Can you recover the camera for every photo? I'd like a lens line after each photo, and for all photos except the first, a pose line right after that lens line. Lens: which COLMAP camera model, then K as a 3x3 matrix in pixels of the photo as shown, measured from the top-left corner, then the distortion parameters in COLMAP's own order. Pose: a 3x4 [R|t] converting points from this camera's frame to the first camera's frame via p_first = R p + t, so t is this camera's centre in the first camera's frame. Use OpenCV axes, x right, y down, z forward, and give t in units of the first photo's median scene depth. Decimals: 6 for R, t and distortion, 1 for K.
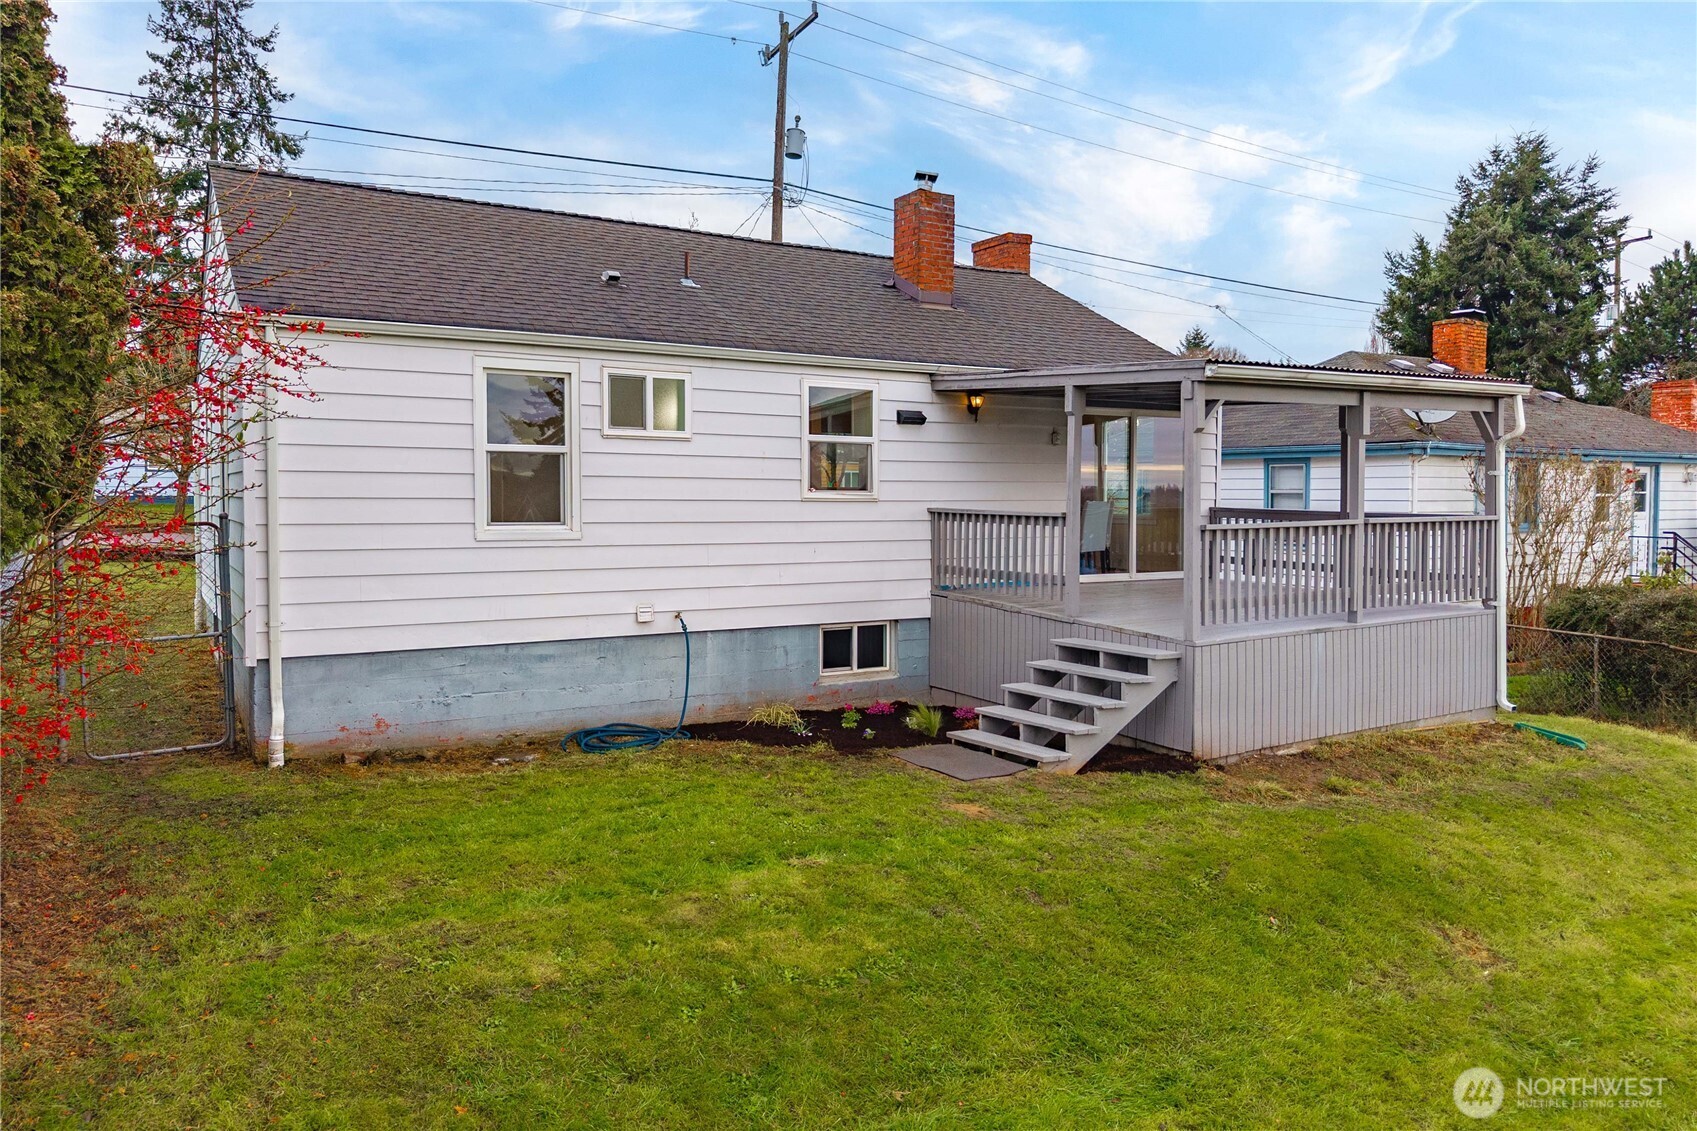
lens RADIAL K [[1198.4, 0, 848.5], [0, 1198.4, 565.5], [0, 0, 1]] dist [0.003373, -0.003557]
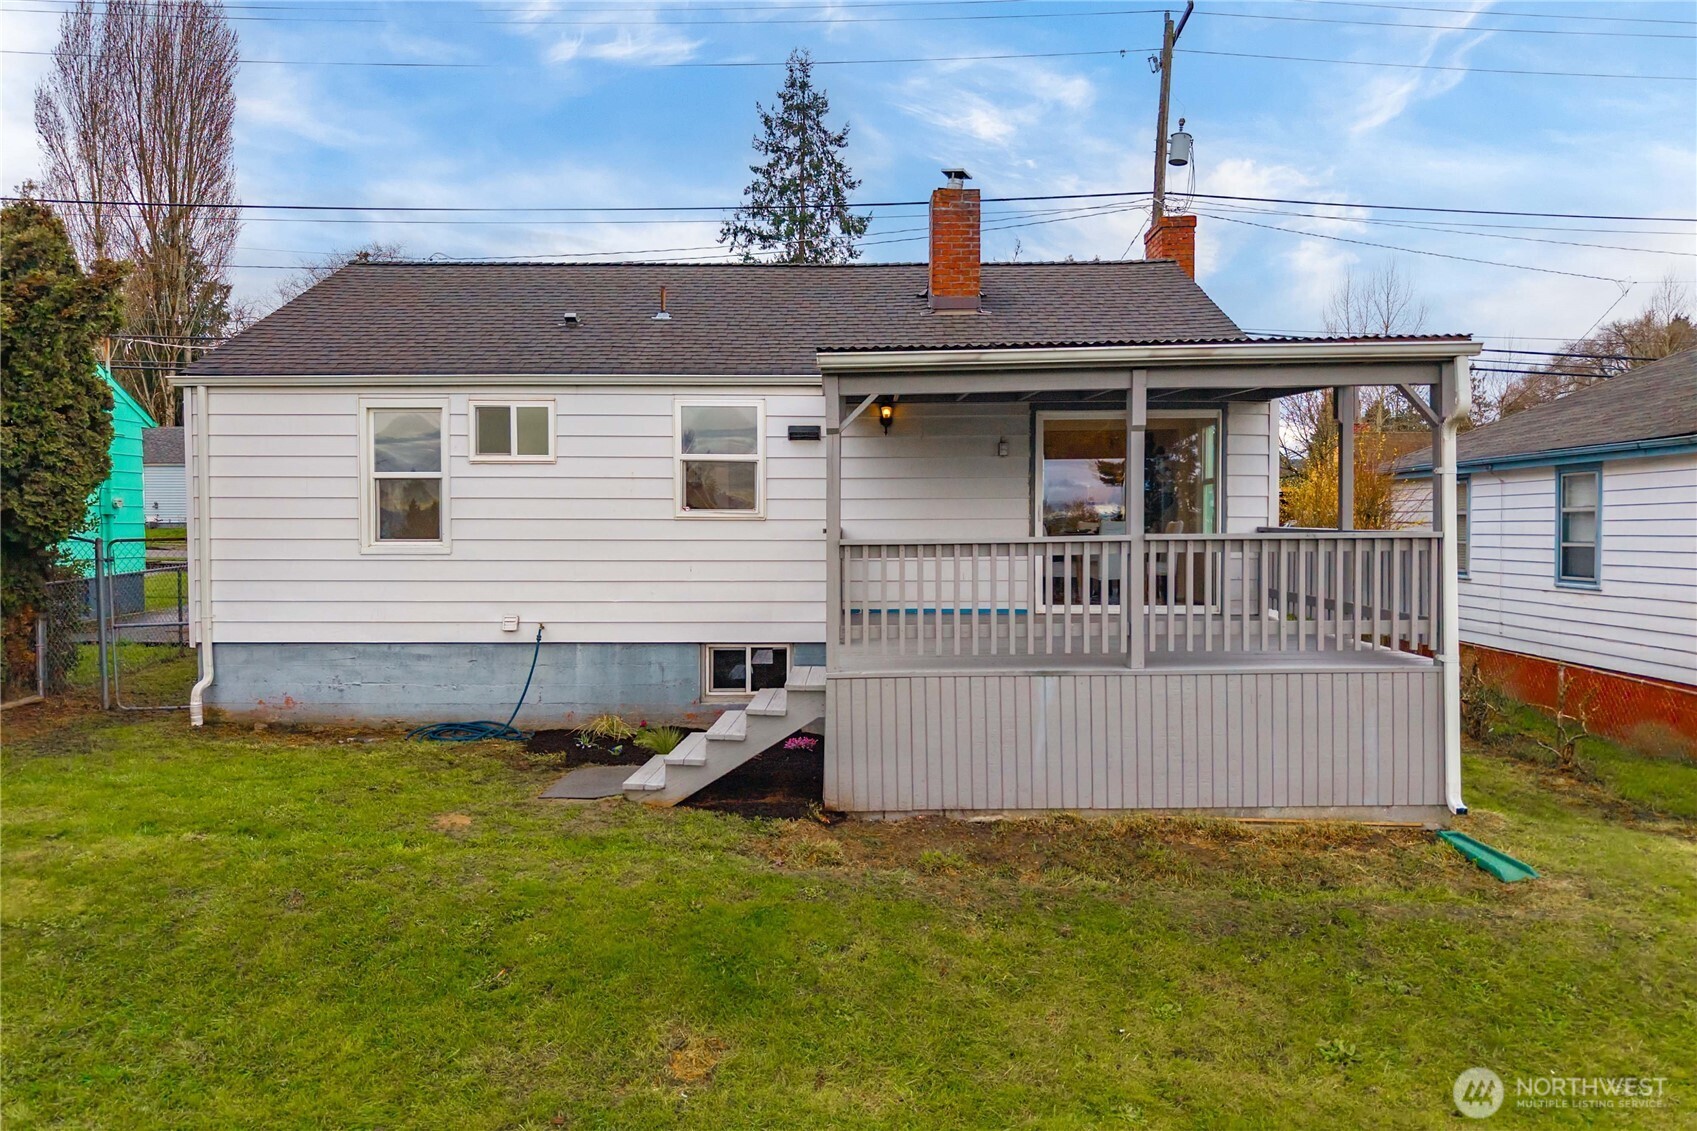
lens RADIAL K [[1185.7, 0, 850.1], [0, 1185.7, 594.3], [0, 0, 1]] dist [0.000720, -0.001947]
pose [[0.840167, 0.023320, -0.541826, 0.629915], [-0.028738, 0.999586, -0.001541, 0.006176], [0.541565, 0.016866, 0.840489, 0.237944]]
